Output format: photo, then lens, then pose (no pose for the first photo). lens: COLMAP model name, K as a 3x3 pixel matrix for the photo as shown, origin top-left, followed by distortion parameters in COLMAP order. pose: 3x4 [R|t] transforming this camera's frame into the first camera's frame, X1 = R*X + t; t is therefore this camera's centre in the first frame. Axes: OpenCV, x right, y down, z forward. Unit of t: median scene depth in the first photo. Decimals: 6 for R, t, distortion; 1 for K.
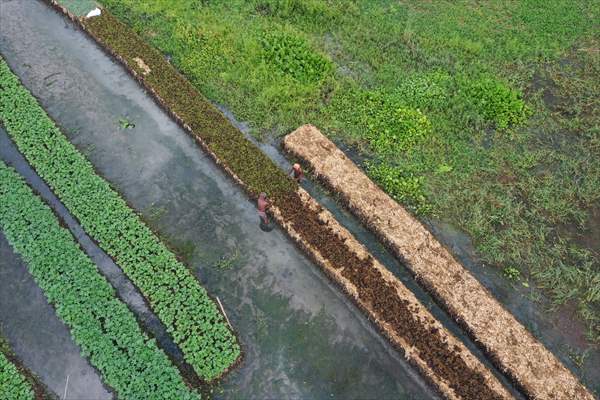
lens RADIAL K [[478.8, 0, 299.2], [0, 478.8, 196.9], [0, 0, 1]] dist [0.000946, 0.003649]
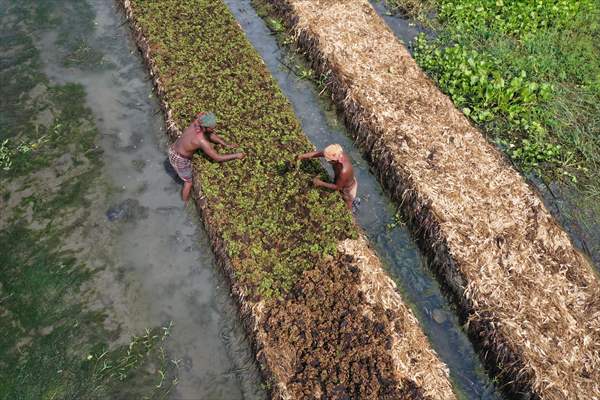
lens RADIAL K [[478.8, 0, 299.2], [0, 478.8, 196.9], [0, 0, 1]] dist [0.000946, 0.003649]
pose [[0.954857, 0.239212, -0.176140, 0.168644], [-0.247827, 0.968390, -0.028327, 0.123879], [0.163796, 0.070700, 0.983957, 0.650085]]
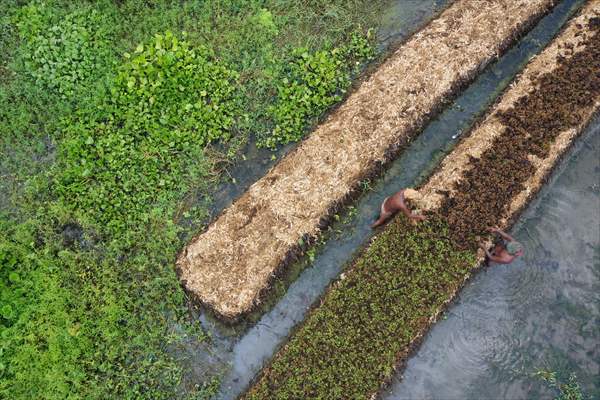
lens RADIAL K [[478.8, 0, 299.2], [0, 478.8, 196.9], [0, 0, 1]] dist [0.000946, 0.003649]
pose [[-0.137430, -0.921448, 0.363381, -0.112585], [0.828332, 0.094244, 0.552254, -0.362438], [-0.543120, 0.376896, 0.750313, 0.723275]]
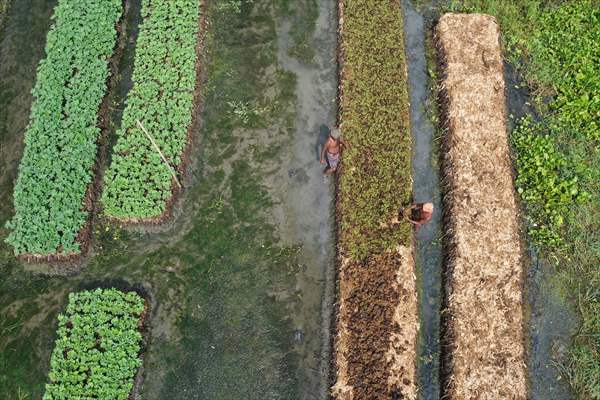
lens RADIAL K [[478.8, 0, 299.2], [0, 478.8, 196.9], [0, 0, 1]] dist [0.000946, 0.003649]
pose [[0.733128, 0.627402, -0.262471, 0.173660], [-0.557591, 0.775470, 0.296207, -0.018170], [0.389379, -0.070806, 0.918352, 0.375748]]
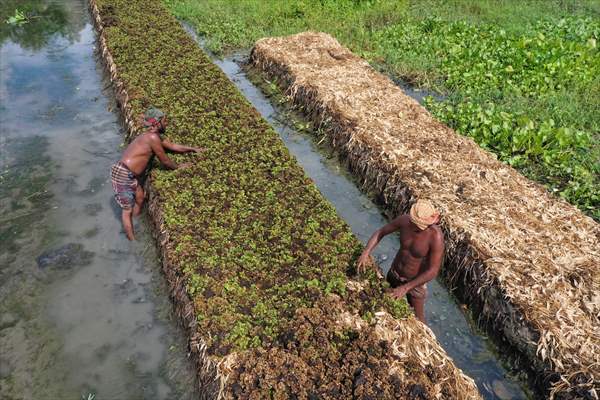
lens RADIAL K [[478.8, 0, 299.2], [0, 478.8, 196.9], [0, 0, 1]] dist [0.000946, 0.003649]
pose [[0.954150, 0.179018, -0.239895, 0.170406], [-0.251441, 0.914182, -0.317880, 0.180136], [0.162402, 0.363625, 0.917280, 0.746586]]
